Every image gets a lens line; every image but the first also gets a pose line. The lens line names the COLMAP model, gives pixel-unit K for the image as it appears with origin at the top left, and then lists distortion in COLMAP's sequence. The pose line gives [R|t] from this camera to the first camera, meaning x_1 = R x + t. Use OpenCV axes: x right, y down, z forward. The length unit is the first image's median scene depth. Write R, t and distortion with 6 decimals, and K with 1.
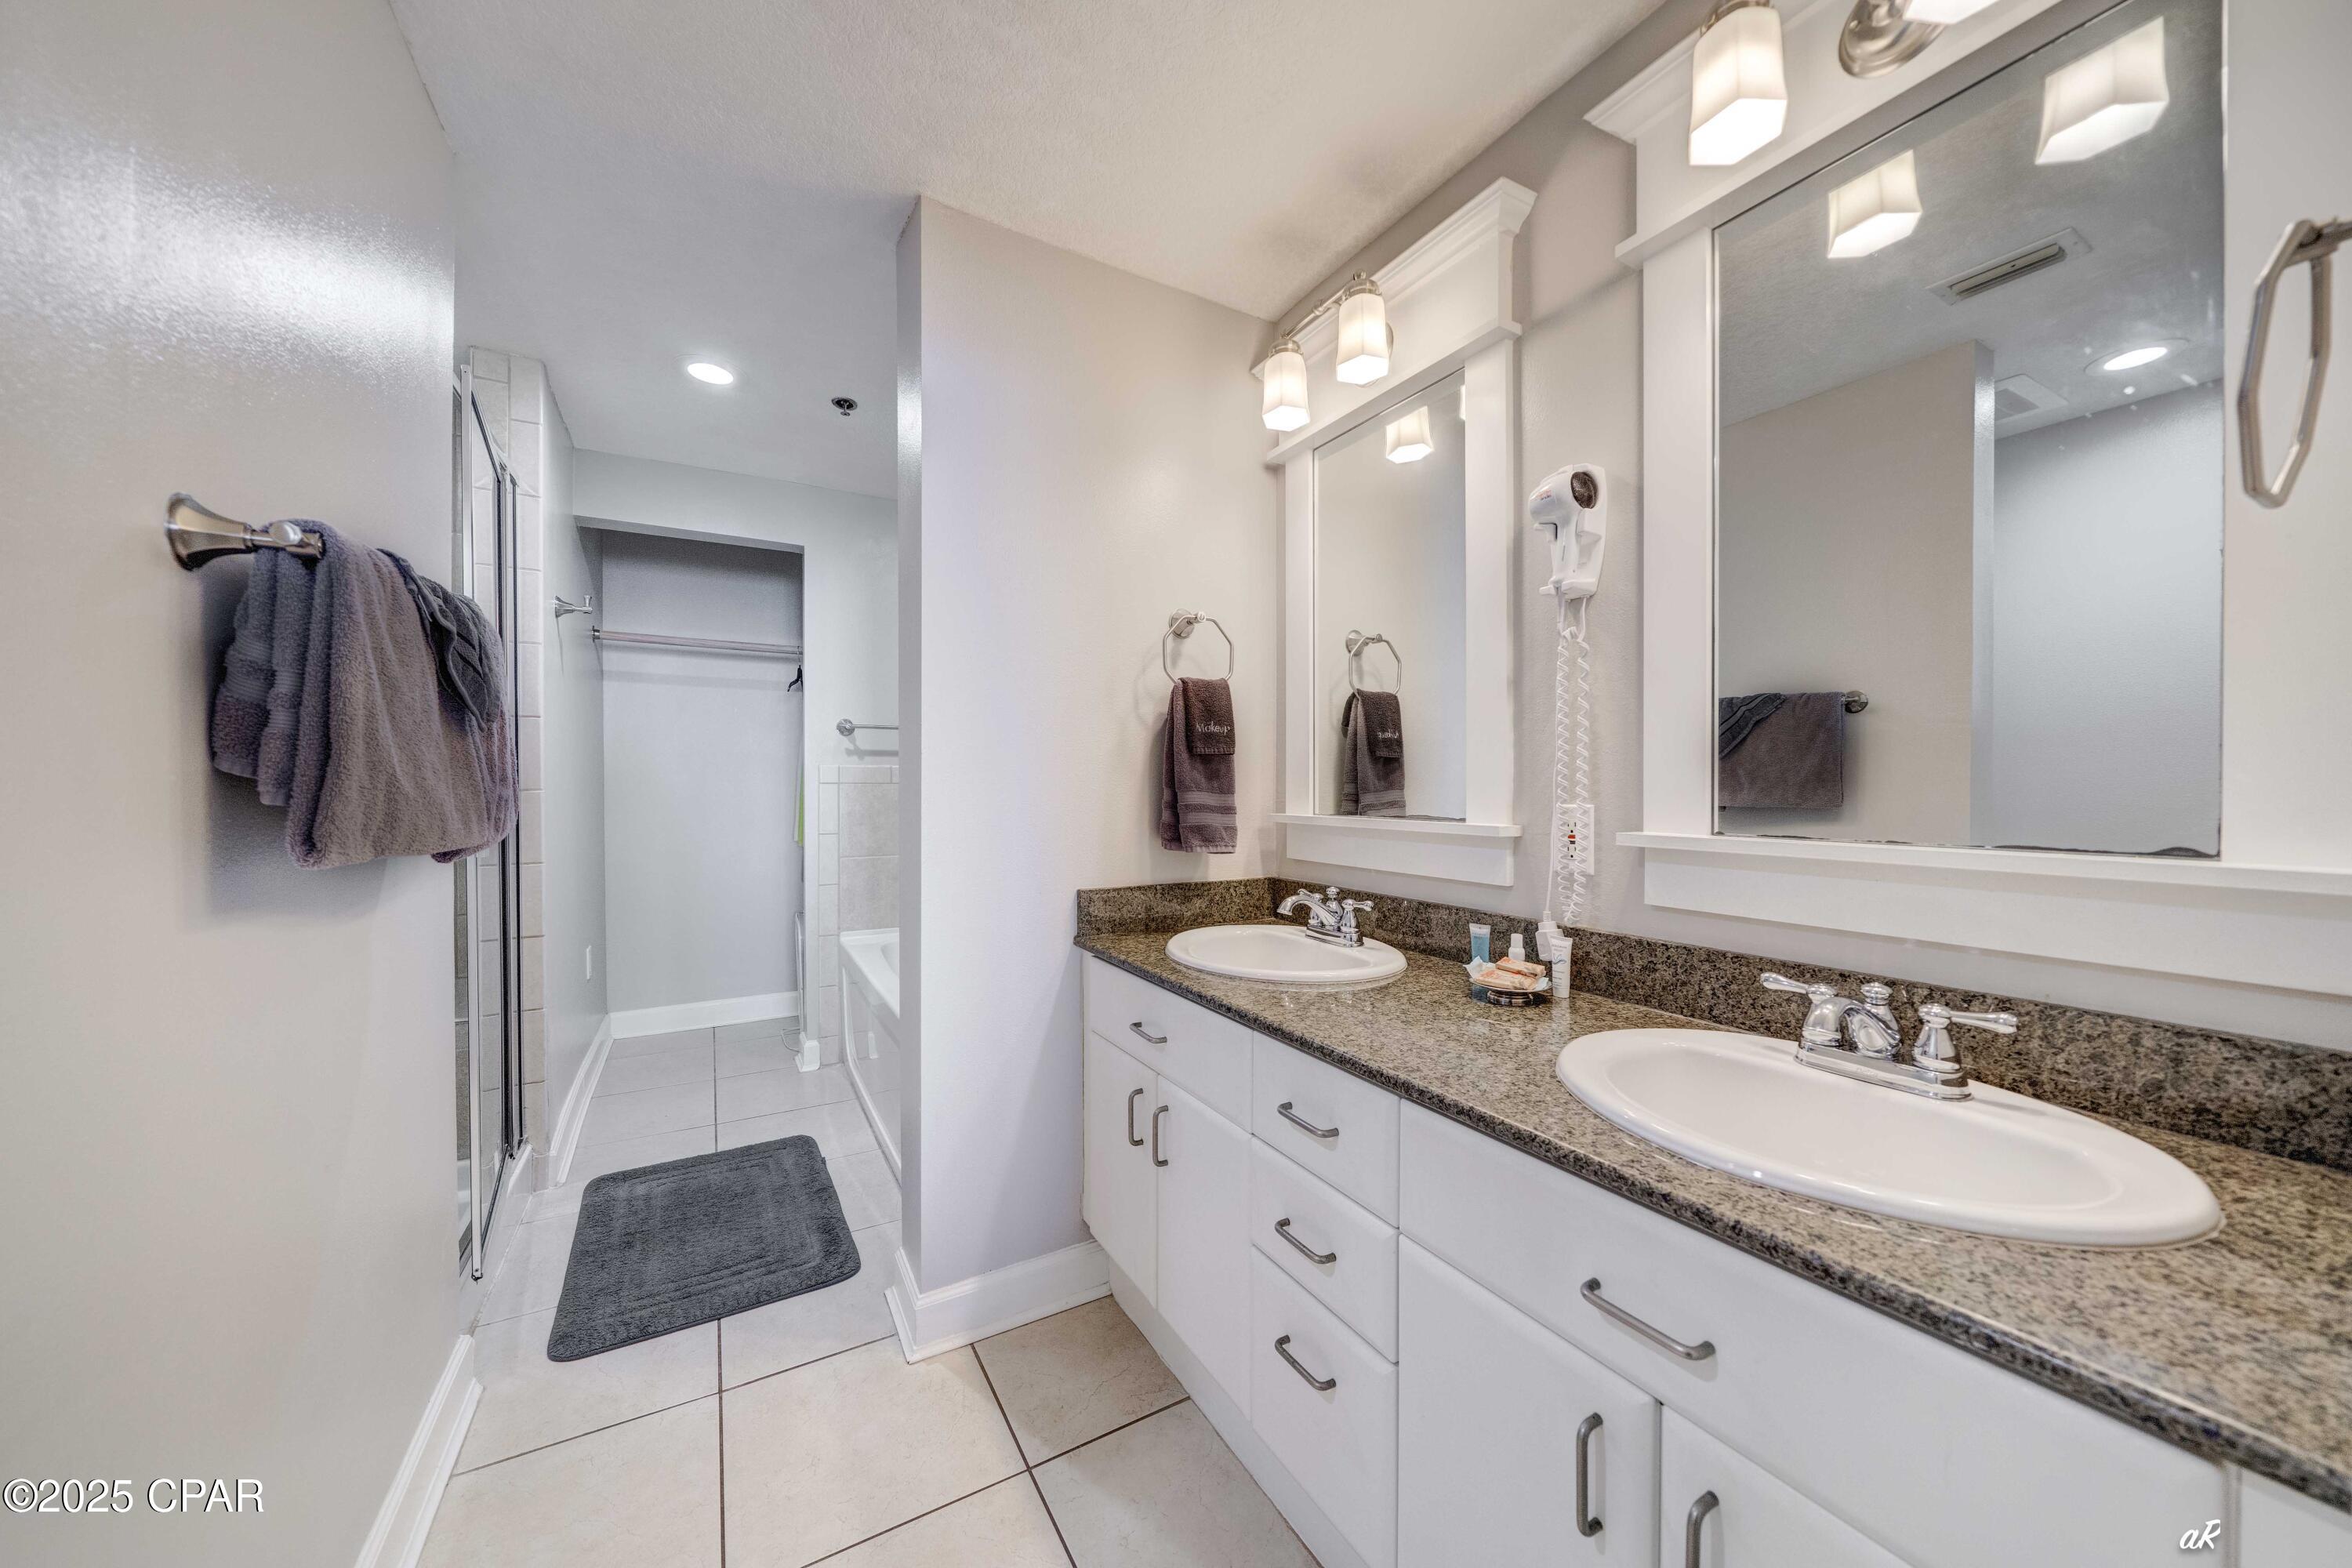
lens RADIAL K [[799.3, 0, 1142.5], [0, 799.3, 790.9], [0, 0, 1]] dist [-0.004761, -0.000063]
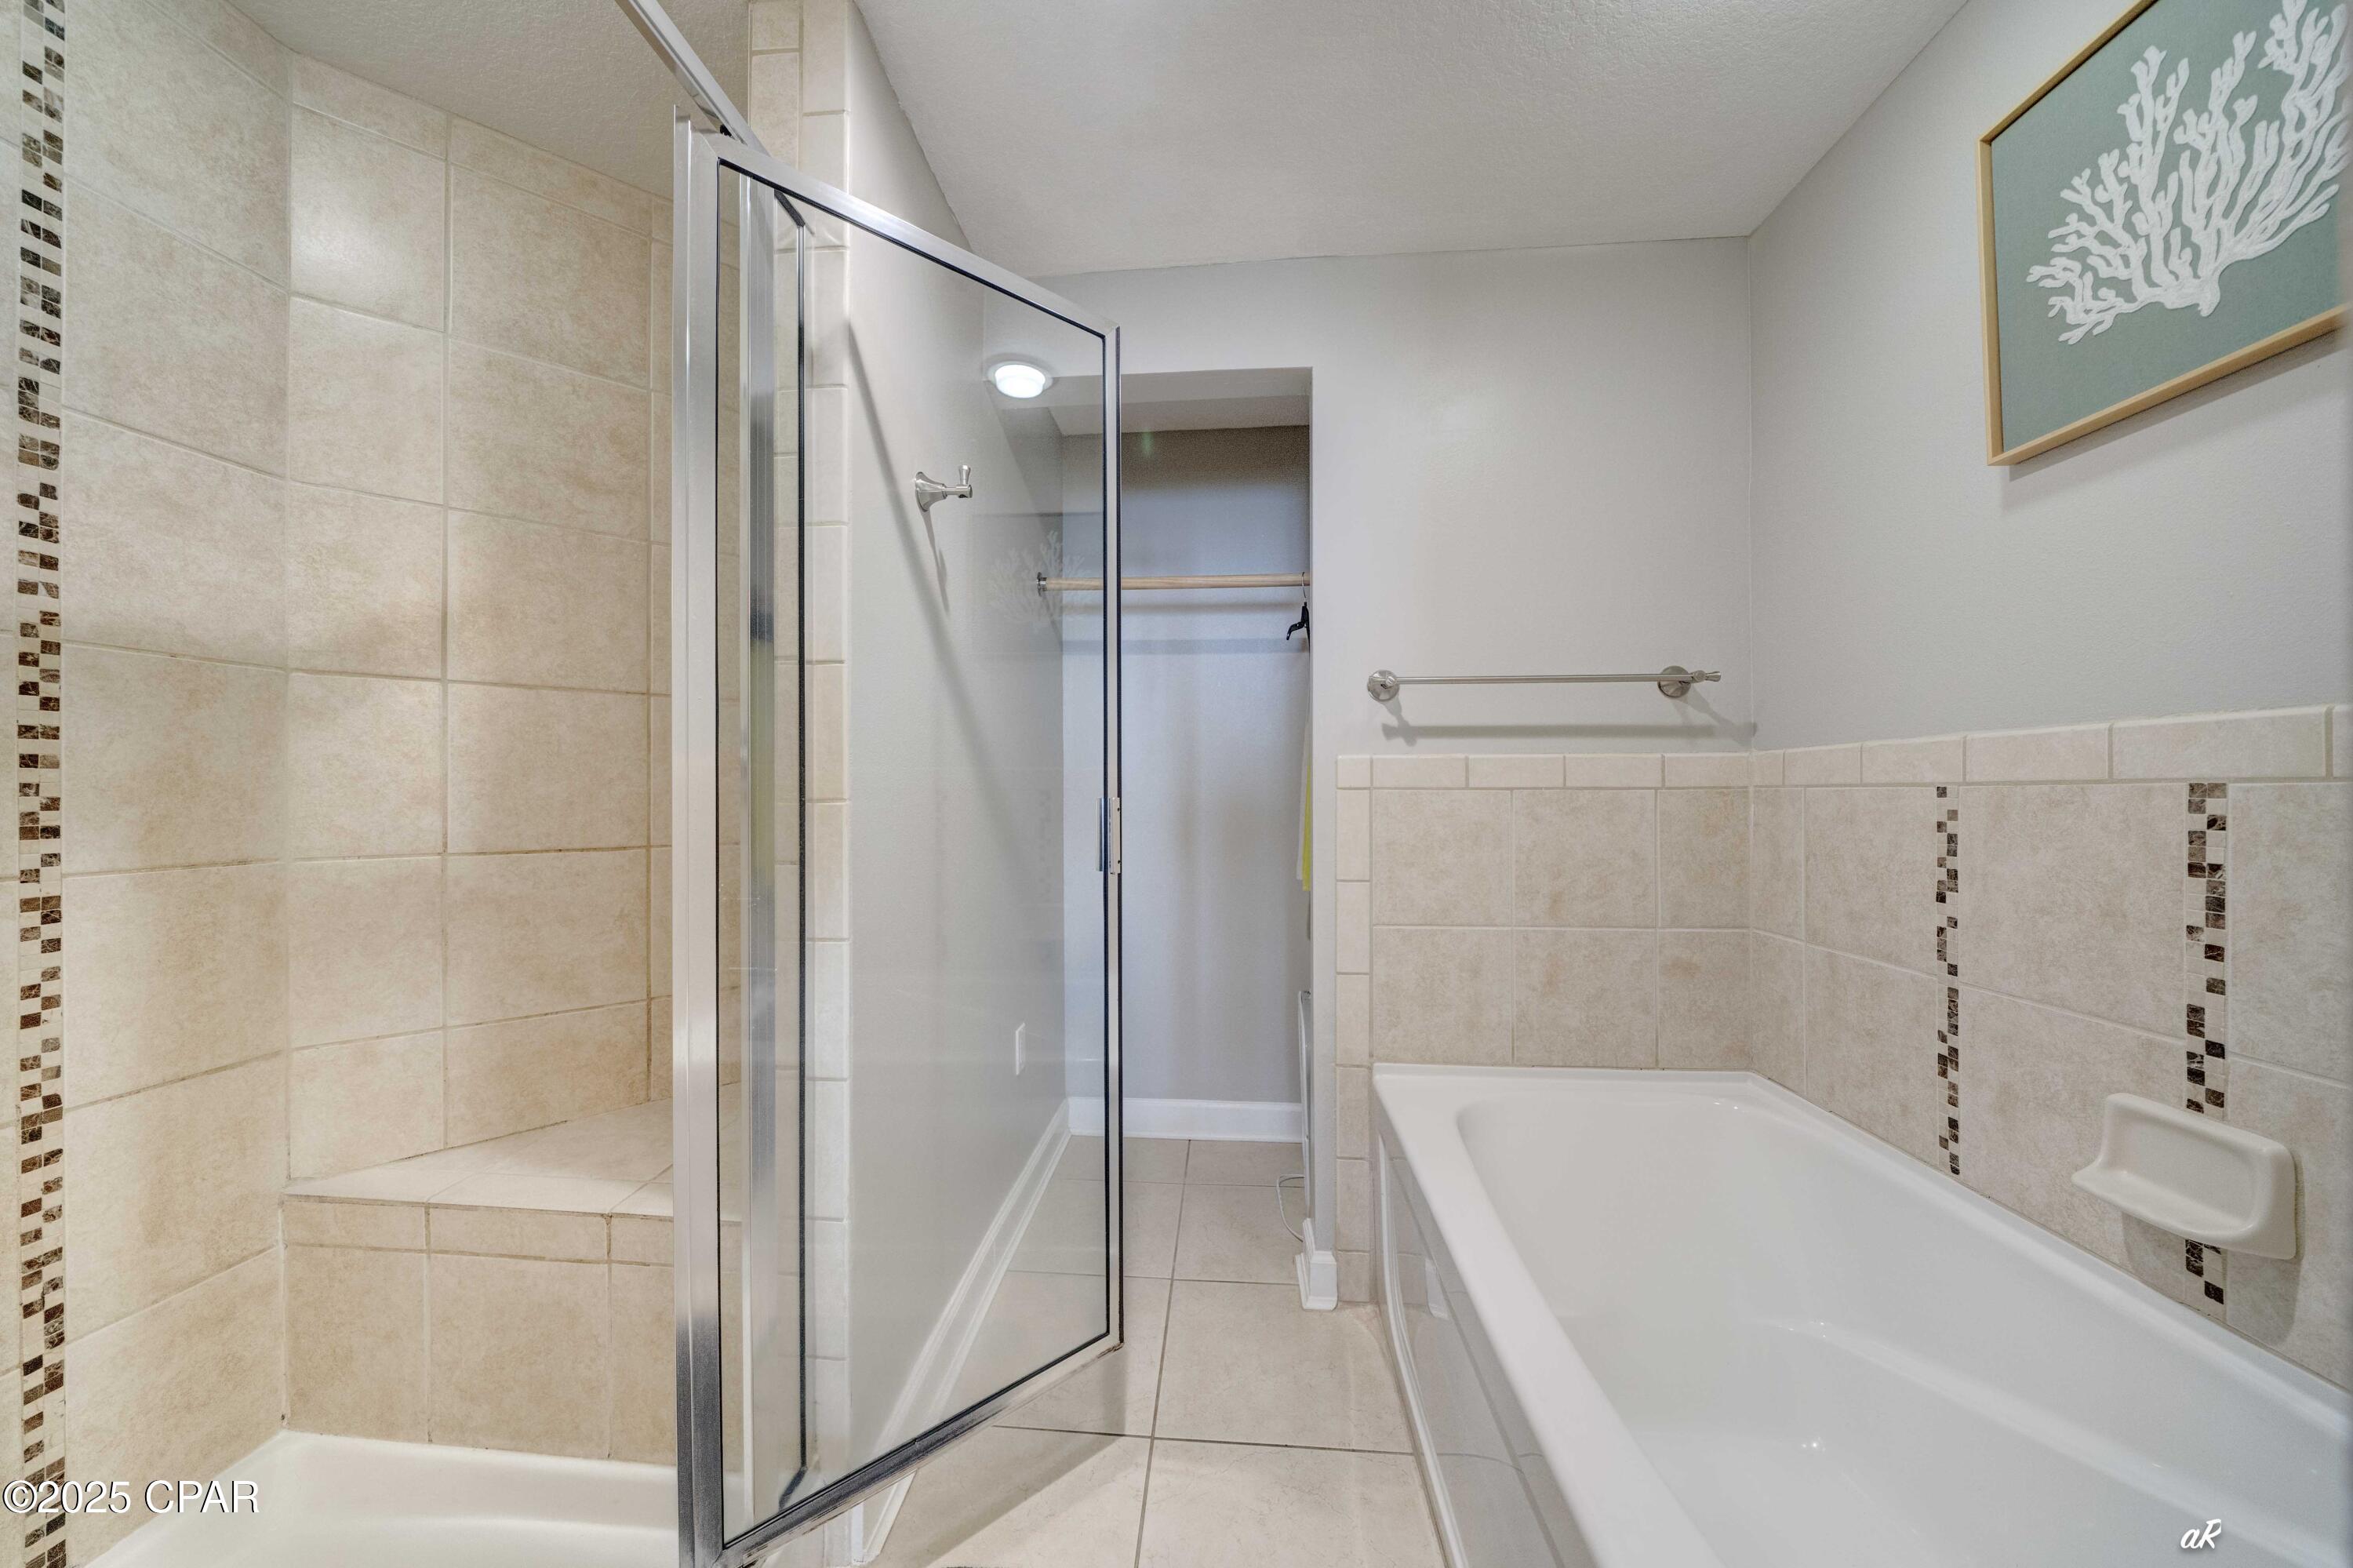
lens RADIAL K [[804.8, 0, 1176.5], [0, 804.8, 784.0], [0, 0, 1]] dist [-0.005635, 0.000008]
pose [[0.845410, -0.002618, -0.534111, -0.341227], [-0.004963, 0.999906, -0.012756, -0.007637], [0.534094, 0.013435, 0.845318, 0.794624]]
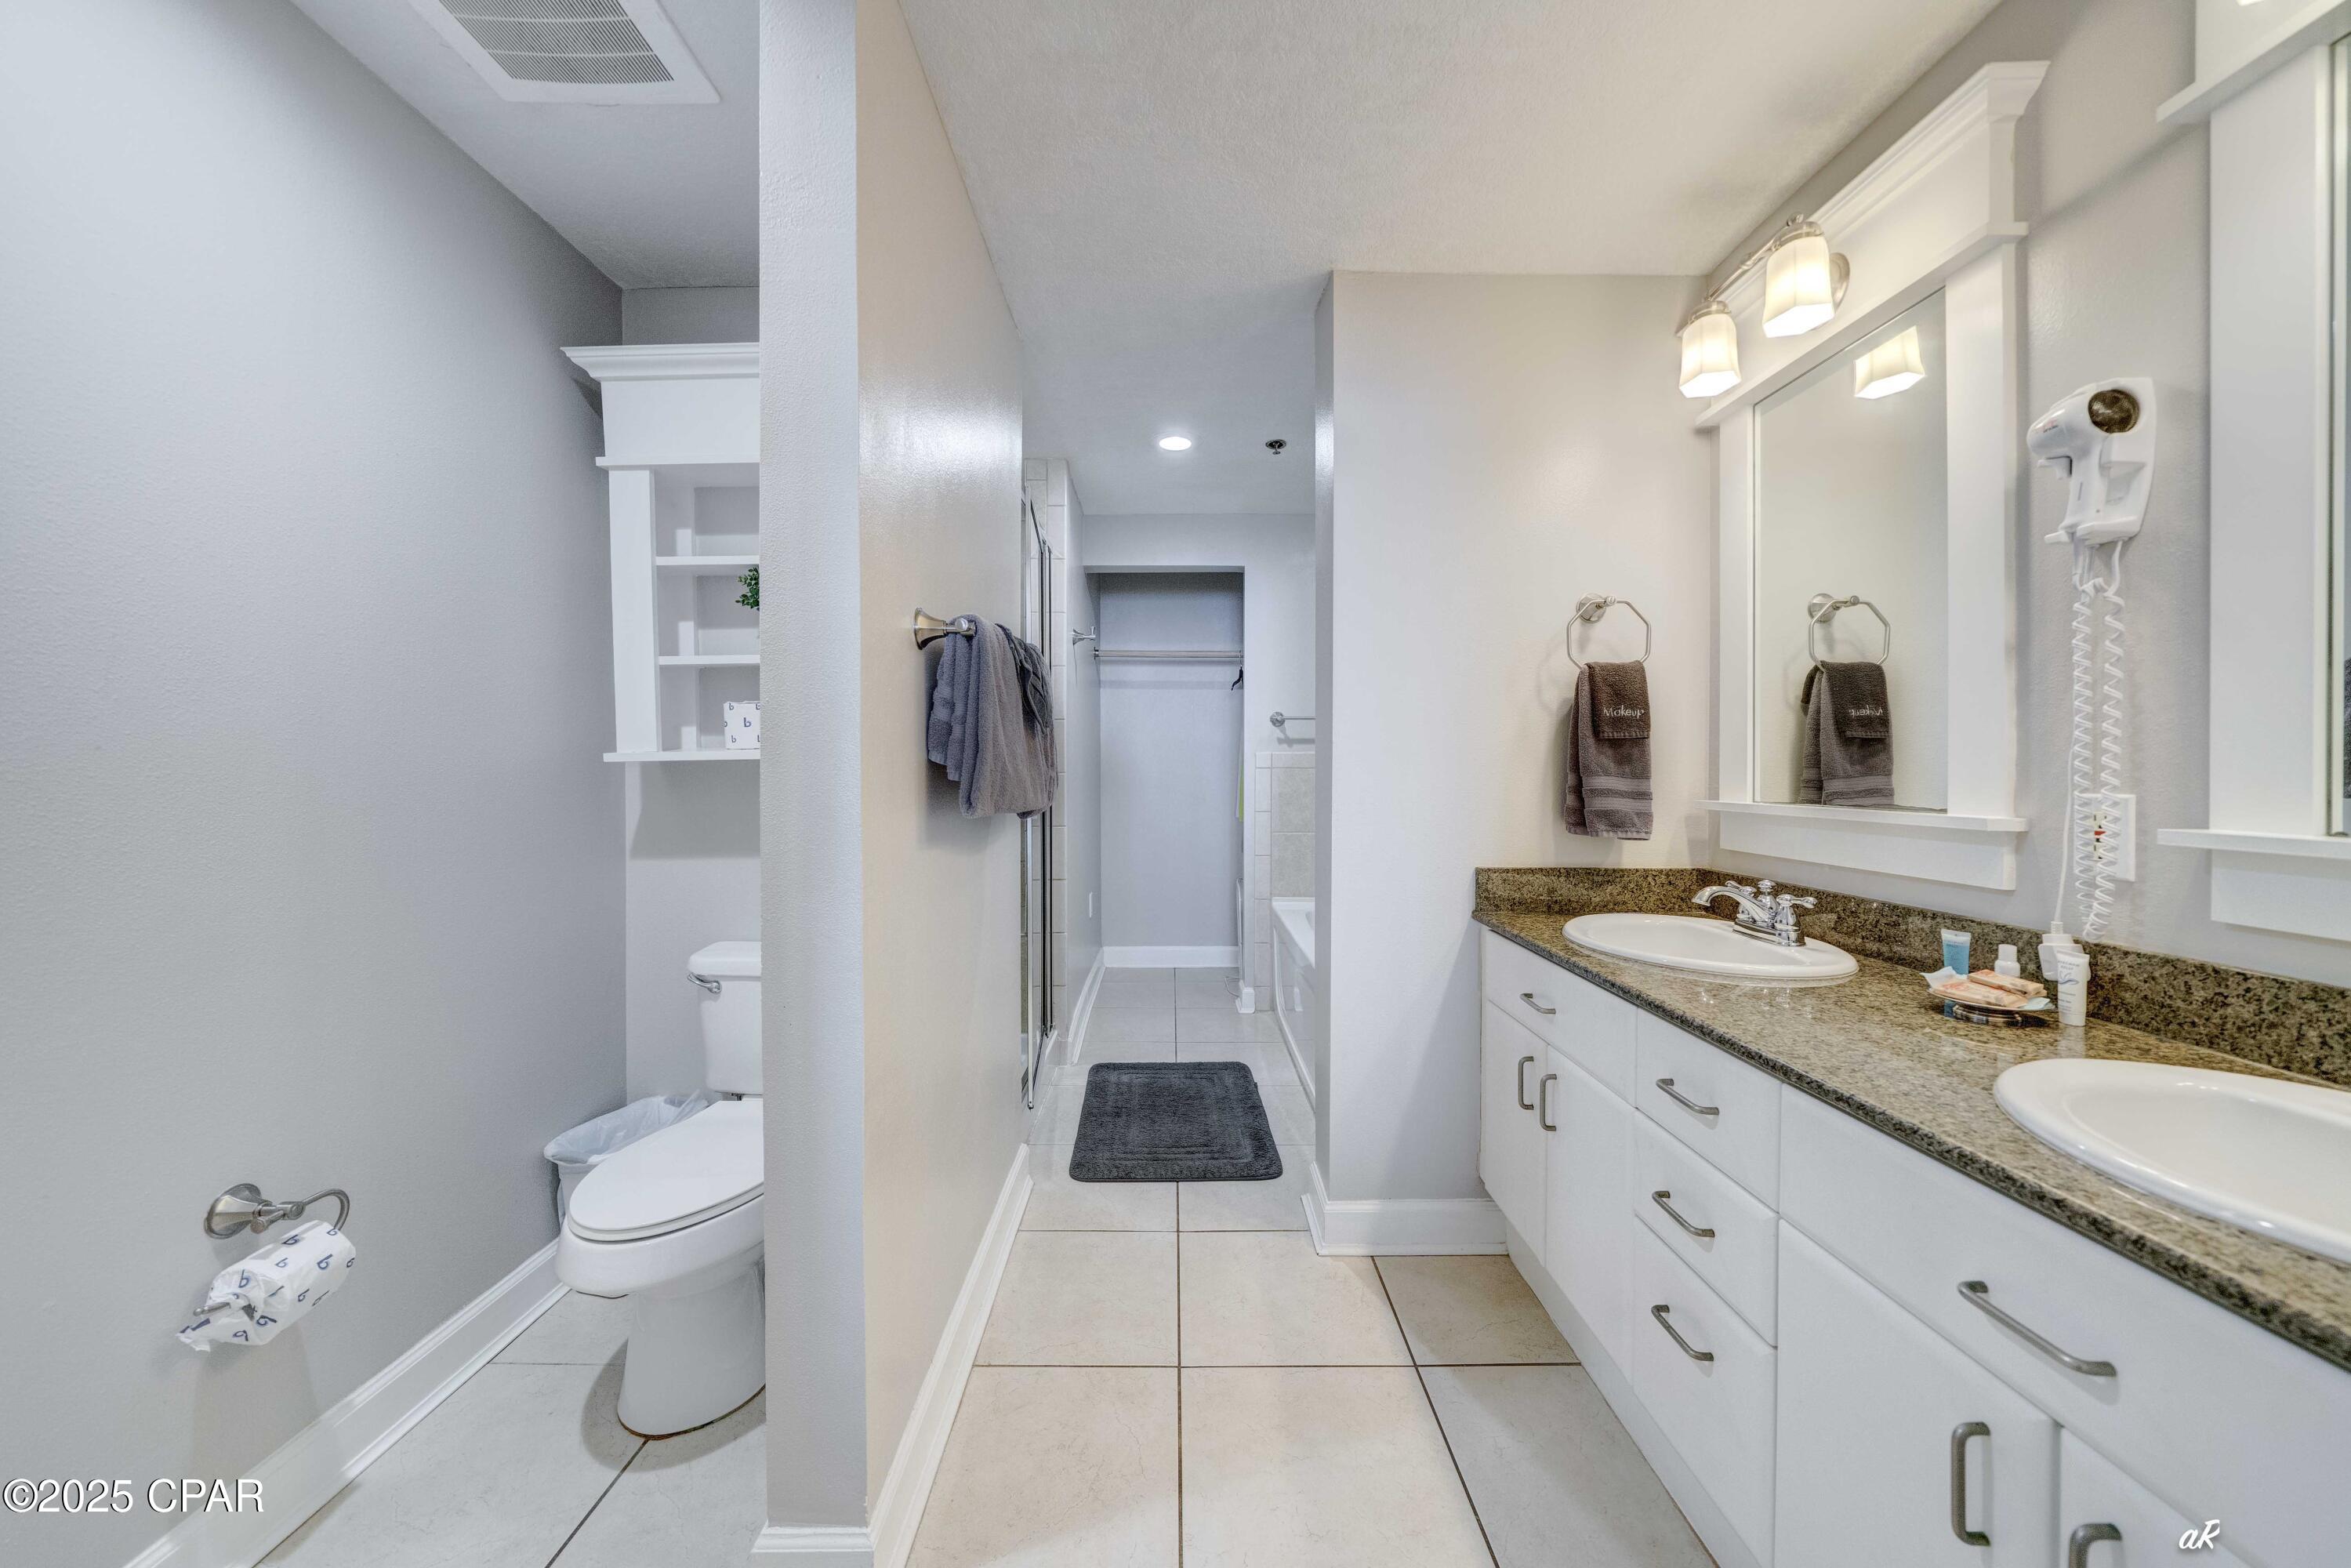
lens RADIAL K [[804.2, 0, 1175.5], [0, 804.2, 784.0], [0, 0, 1]] dist [-0.005635, 0.000008]
pose [[0.881802, 0.009752, -0.471519, 0.074906], [-0.004702, 0.999918, 0.011888, 0.001160], [0.471596, -0.008266, 0.881776, -0.147677]]
